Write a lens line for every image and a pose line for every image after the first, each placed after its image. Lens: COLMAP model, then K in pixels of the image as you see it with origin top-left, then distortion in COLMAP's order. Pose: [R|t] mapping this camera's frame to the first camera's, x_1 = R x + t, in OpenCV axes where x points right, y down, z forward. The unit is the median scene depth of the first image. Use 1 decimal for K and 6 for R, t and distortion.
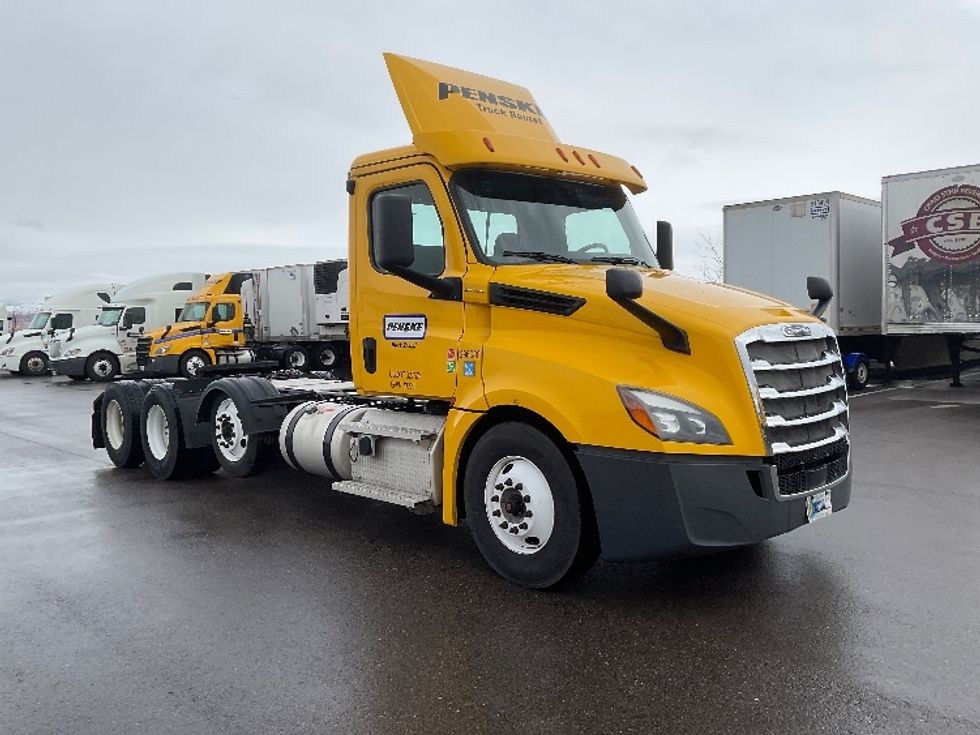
lens RADIAL K [[812.7, 0, 490.0], [0, 812.7, 367.5], [0, 0, 1]] dist [0.109287, -0.220413]
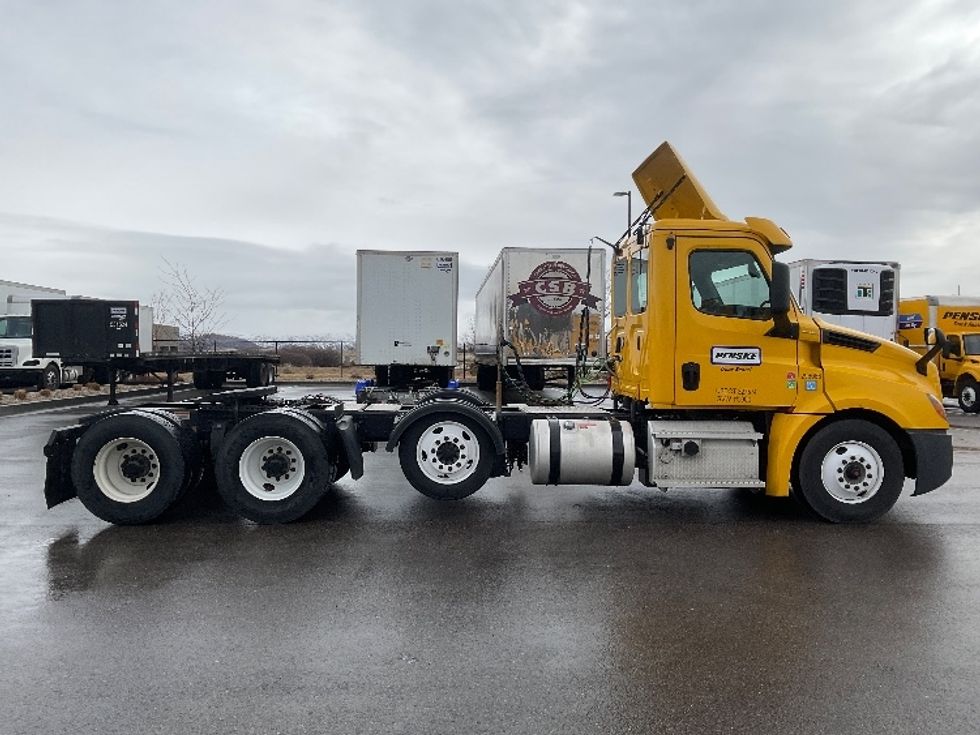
lens RADIAL K [[812.7, 0, 490.0], [0, 812.7, 367.5], [0, 0, 1]] dist [0.109287, -0.220413]
pose [[0.630831, 0.007116, 0.775888, -1.373279], [0.021823, 0.999400, -0.026910, -0.003353], [-0.775613, 0.033908, 0.630297, 0.458401]]
